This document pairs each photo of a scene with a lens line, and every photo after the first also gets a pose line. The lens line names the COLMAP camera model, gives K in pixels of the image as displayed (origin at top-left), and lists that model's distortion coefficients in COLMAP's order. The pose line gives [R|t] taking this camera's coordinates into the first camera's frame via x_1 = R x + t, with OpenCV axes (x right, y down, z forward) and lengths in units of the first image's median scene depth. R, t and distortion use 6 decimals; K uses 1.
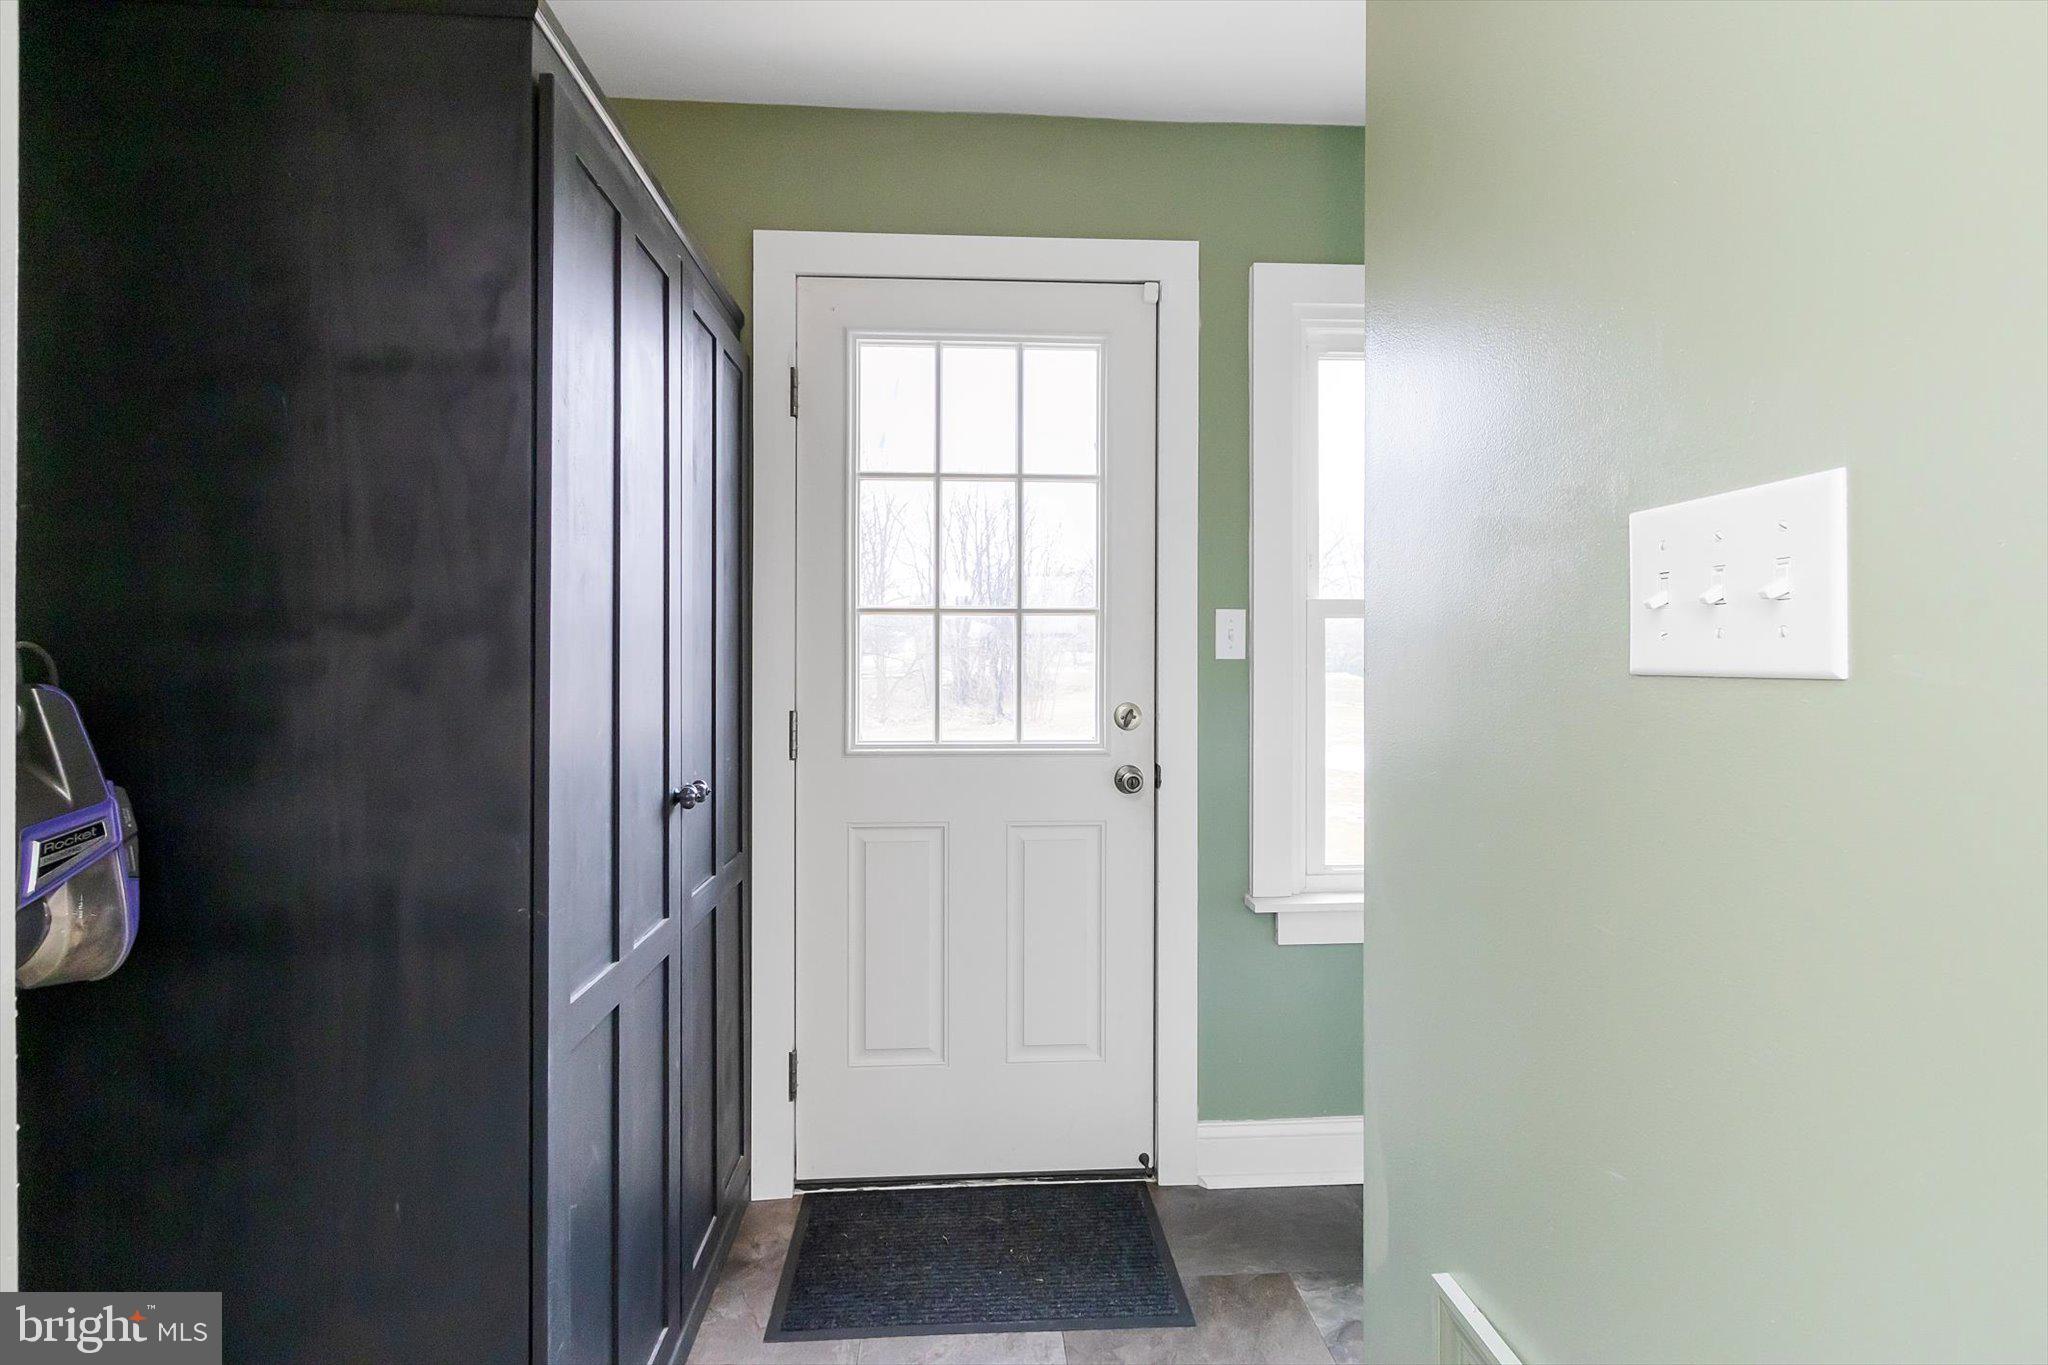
lens RADIAL K [[938.3, 0, 1028.7], [0, 938.3, 673.3], [0, 0, 1]] dist [-0.000110, -0.000931]
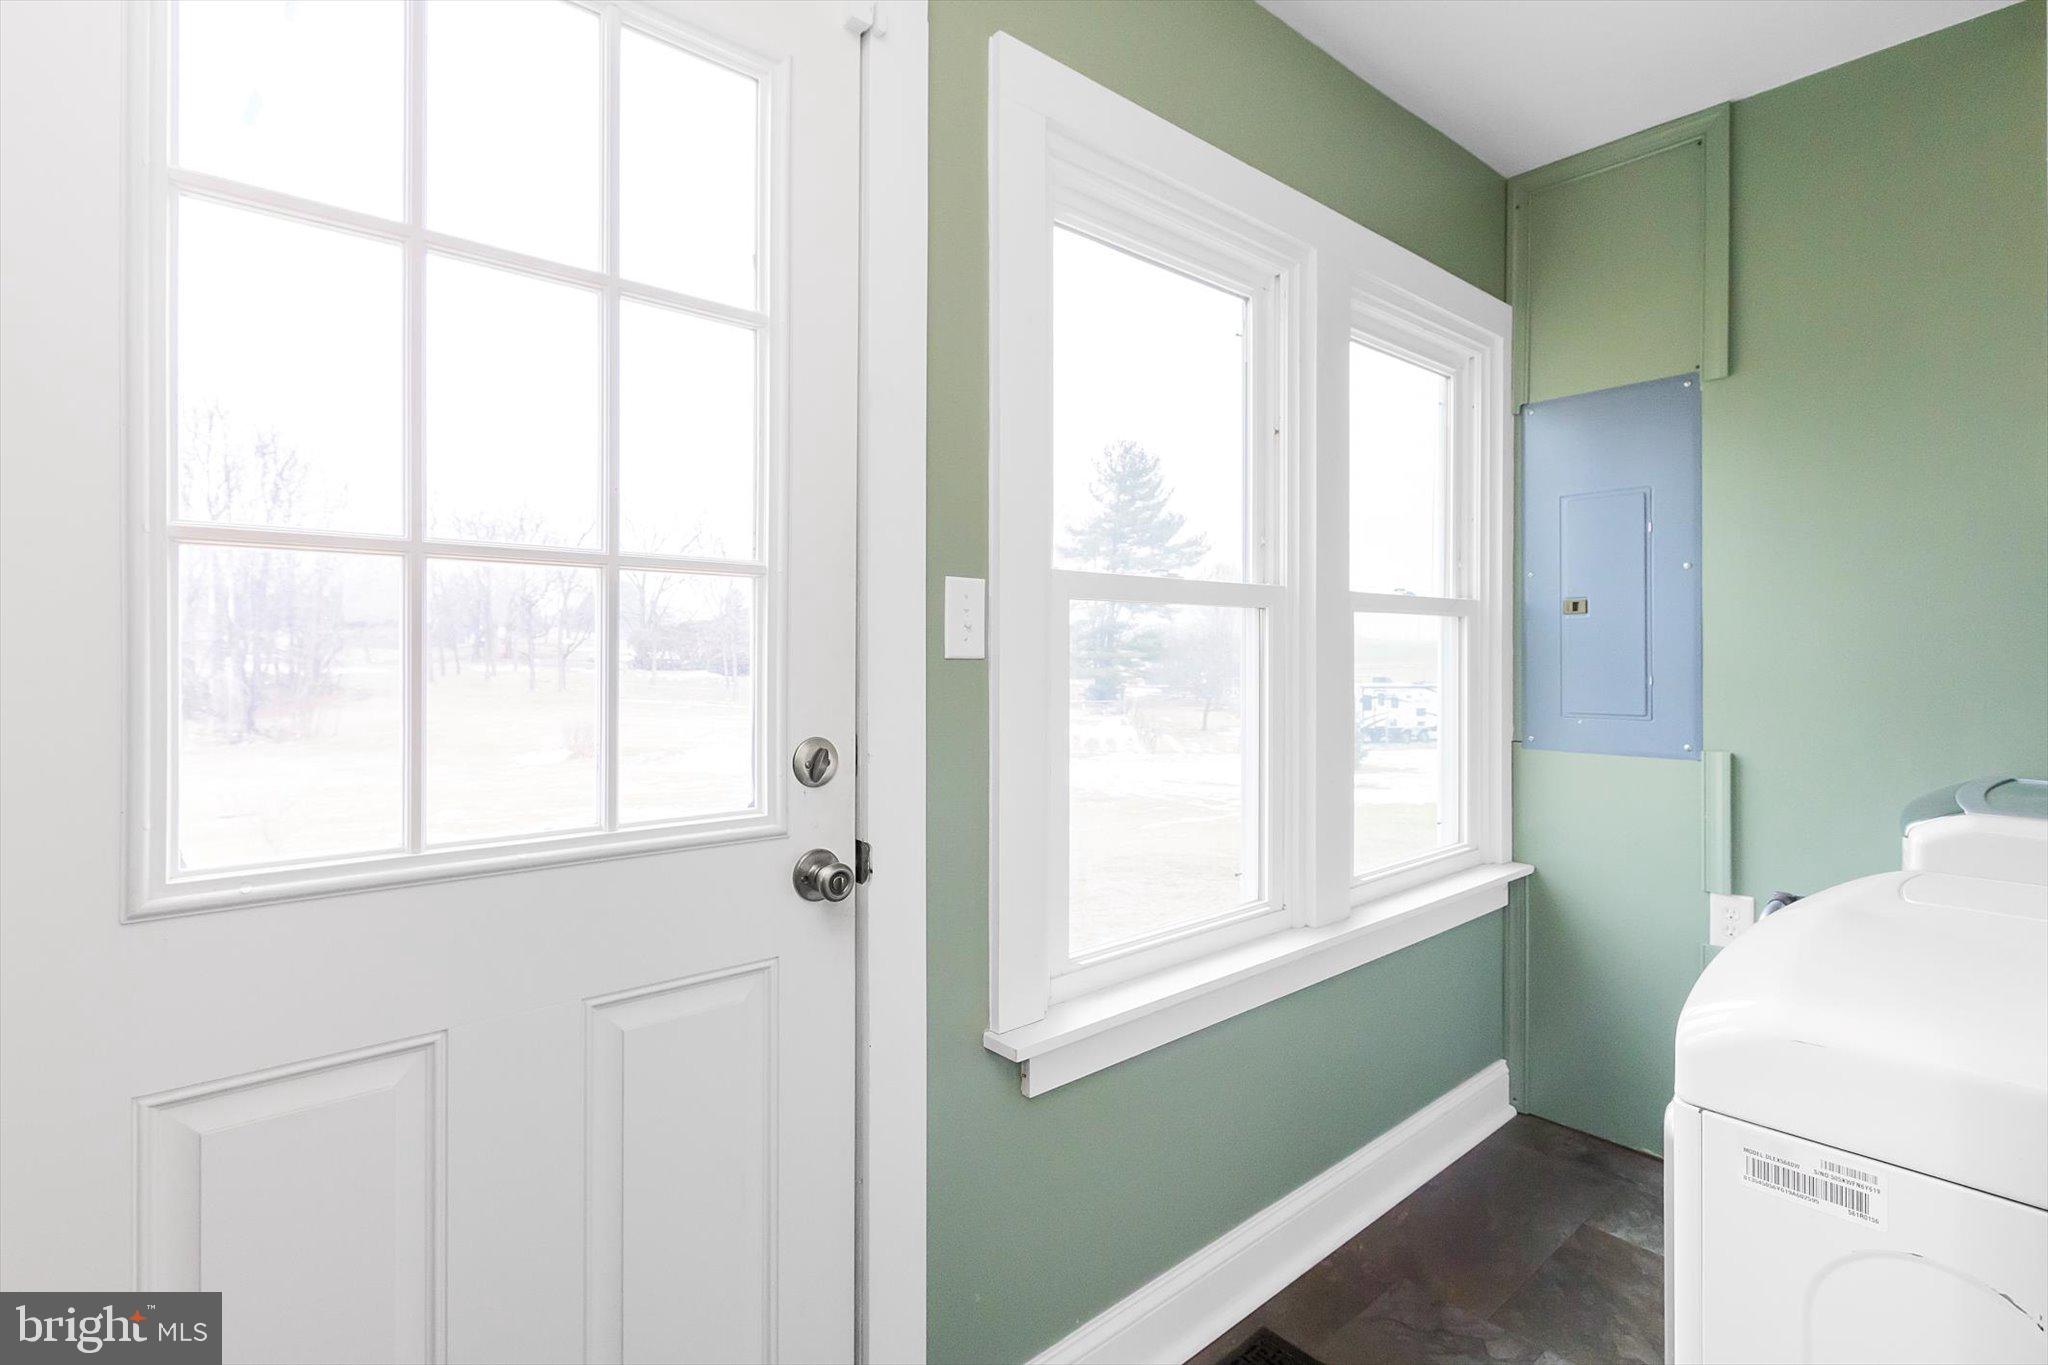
lens RADIAL K [[938.3, 0, 983.1], [0, 938.3, 662.4], [0, 0, 1]] dist [-0.000110, -0.000931]
pose [[0.798207, -0.001829, 0.602381, -0.148156], [0.007730, 0.999944, -0.007208, -0.007701], [-0.602334, 0.010410, 0.798176, 0.497580]]
